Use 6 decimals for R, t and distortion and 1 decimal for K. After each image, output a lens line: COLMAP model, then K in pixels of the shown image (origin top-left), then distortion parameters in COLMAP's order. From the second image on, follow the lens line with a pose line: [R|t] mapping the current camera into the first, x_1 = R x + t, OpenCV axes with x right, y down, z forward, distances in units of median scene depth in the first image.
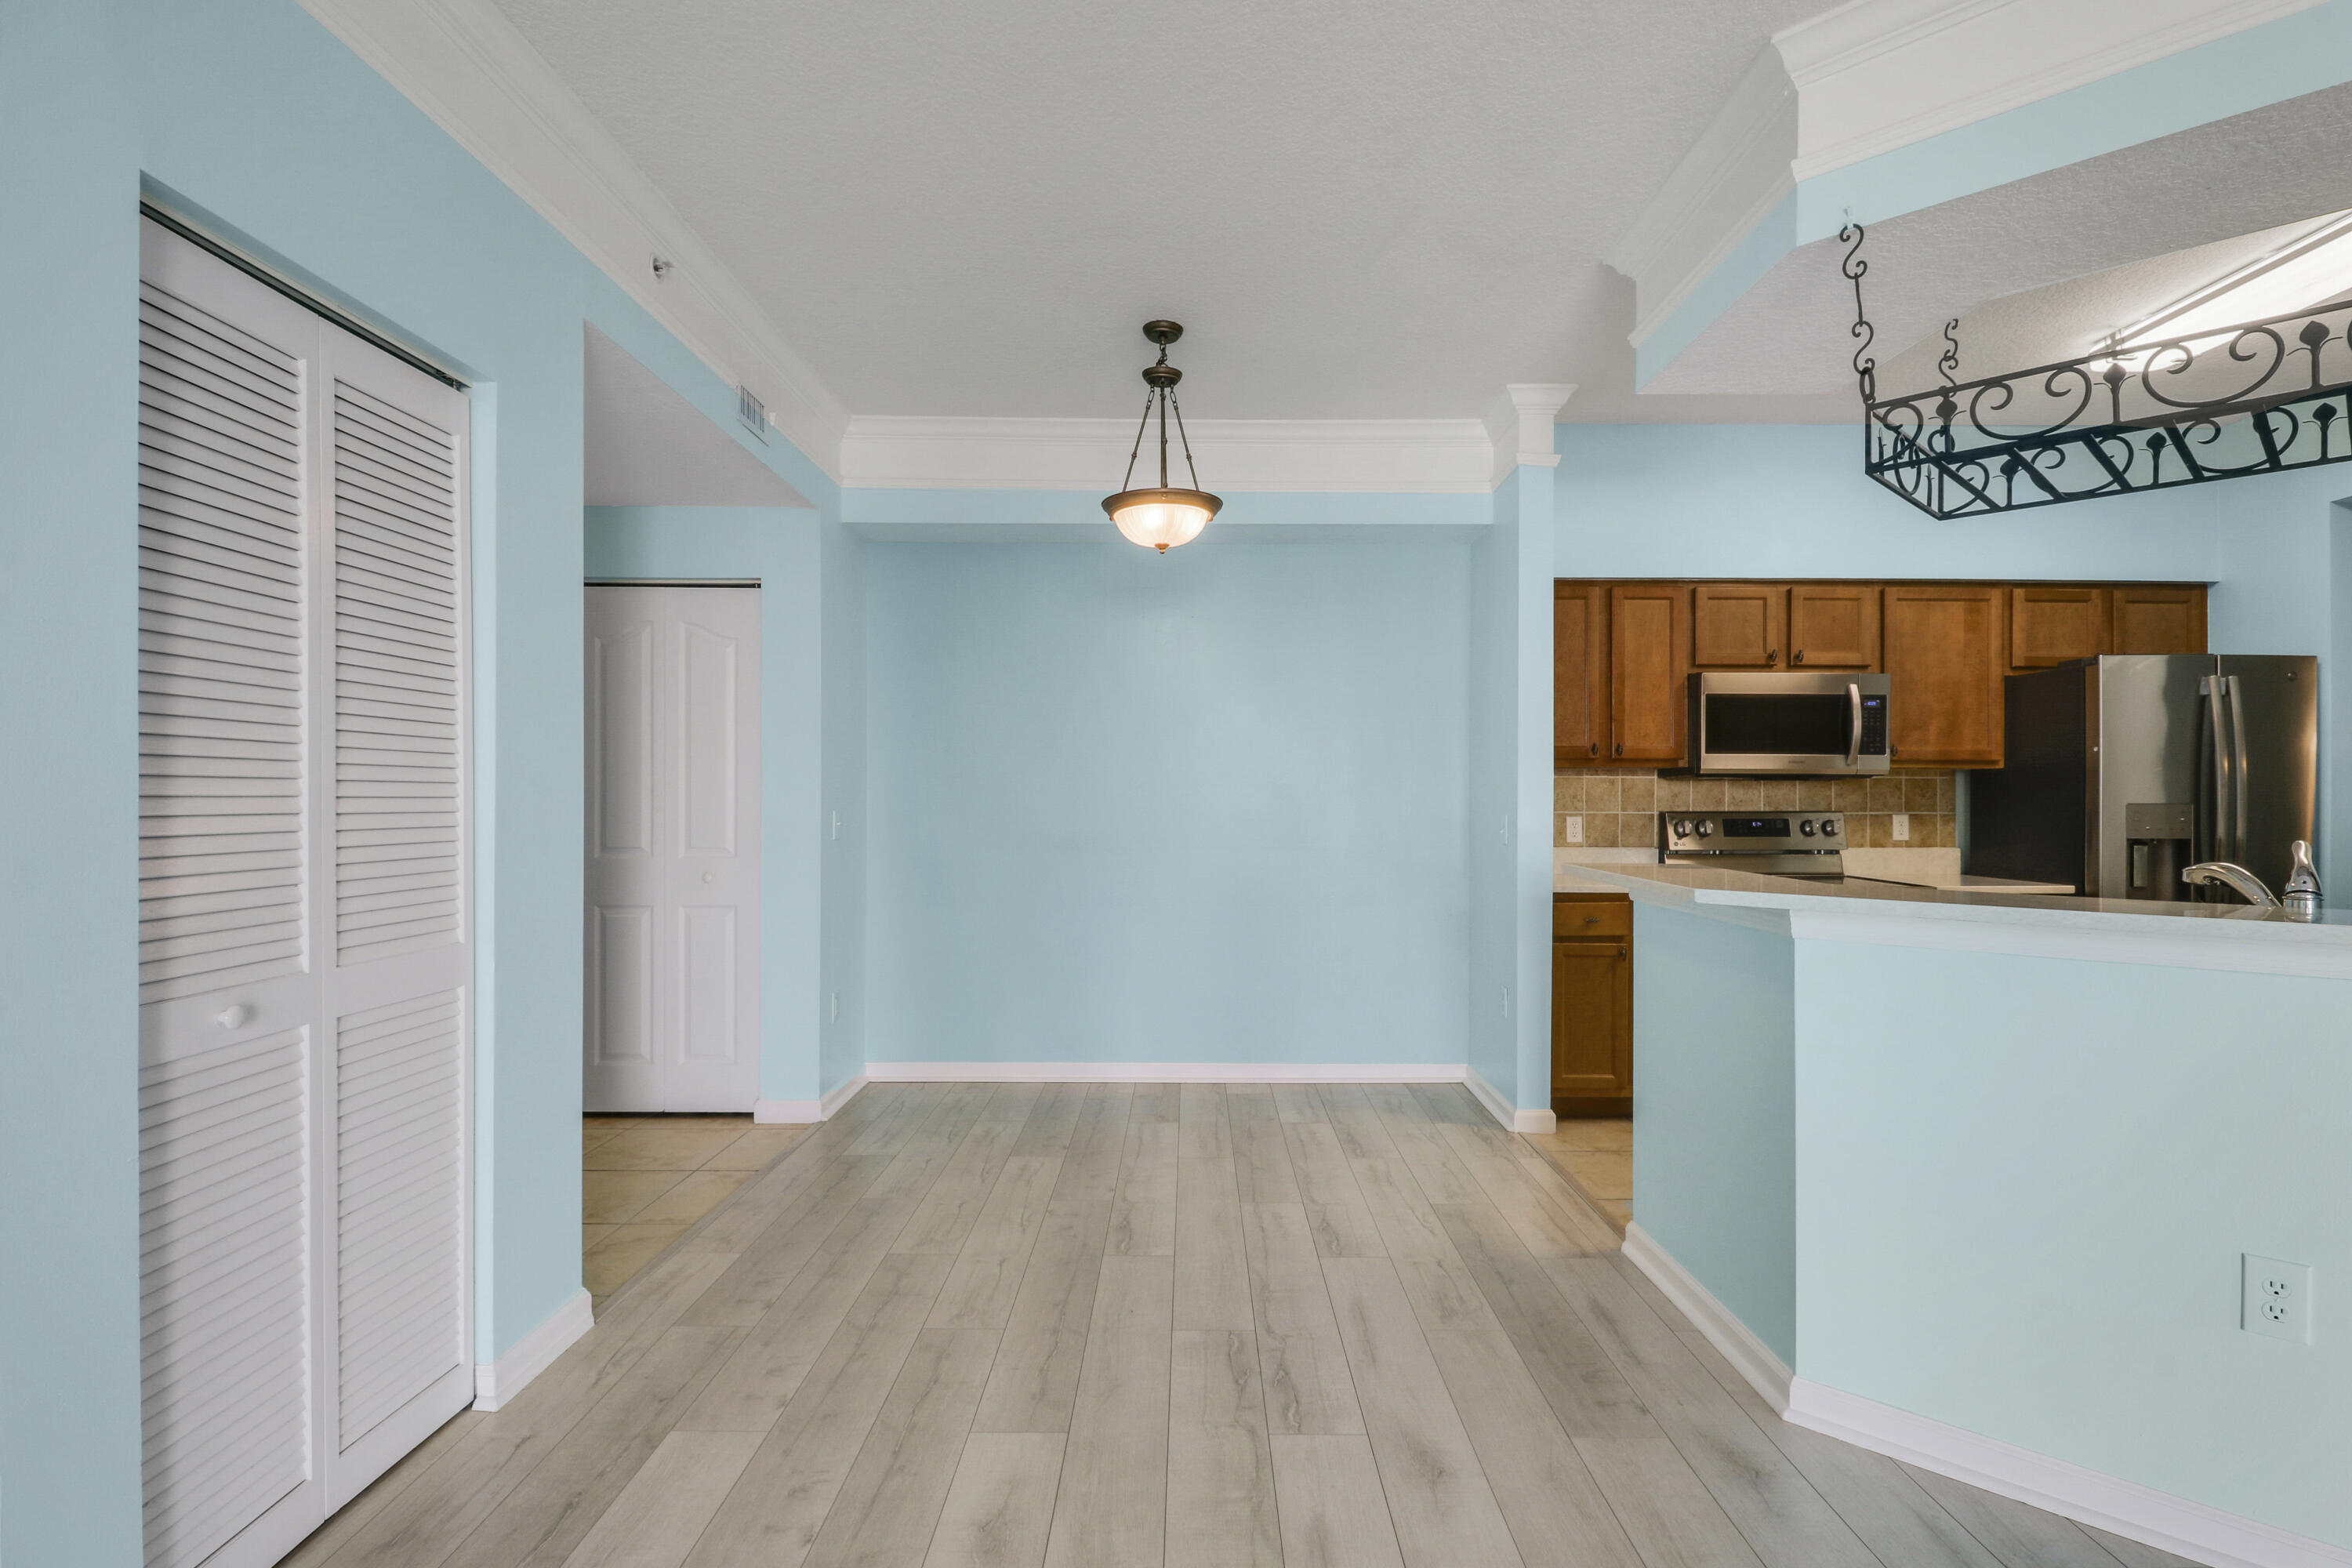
lens RADIAL K [[1103.3, 0, 1191.7], [0, 1103.3, 798.3], [0, 0, 1]] dist [0.000655, -0.009766]
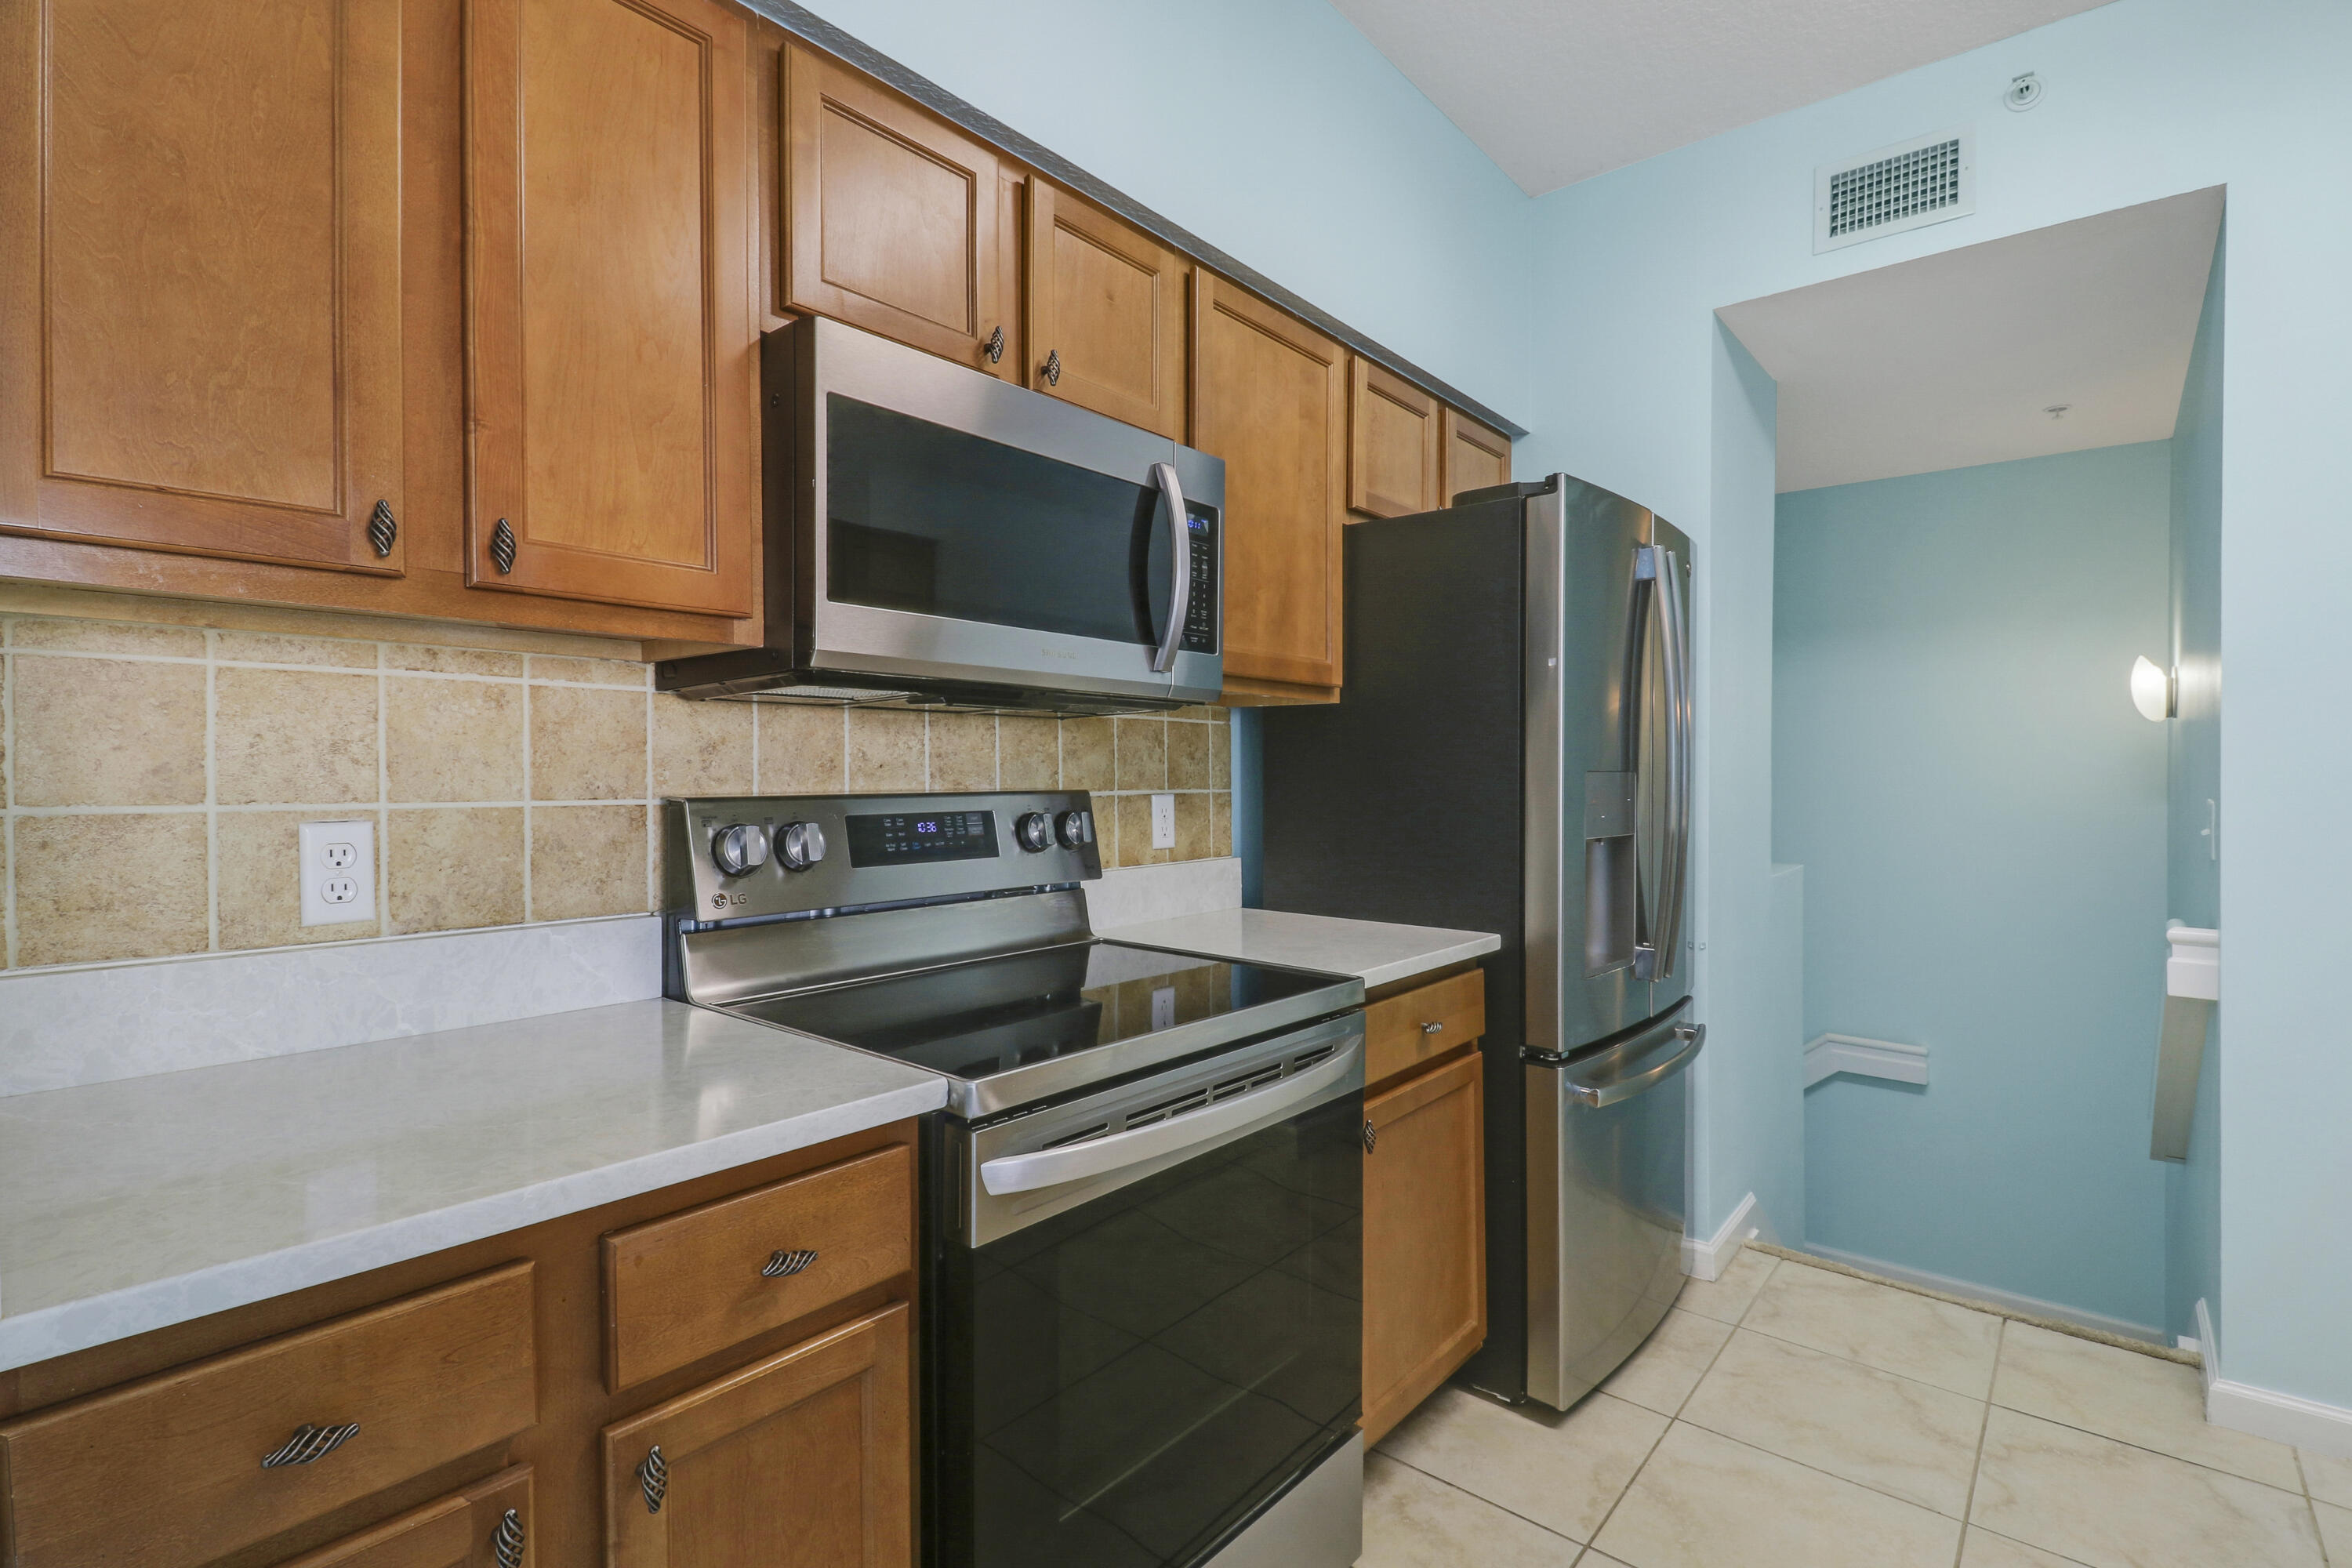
lens RADIAL K [[1103.3, 0, 1168.8], [0, 1103.3, 777.3], [0, 0, 1]] dist [0.000655, -0.009766]
pose [[0.657894, -0.004145, 0.753099, 0.305883], [0.001275, 0.999990, 0.004391, 0.005321], [-0.753110, -0.001928, 0.657892, 0.741470]]
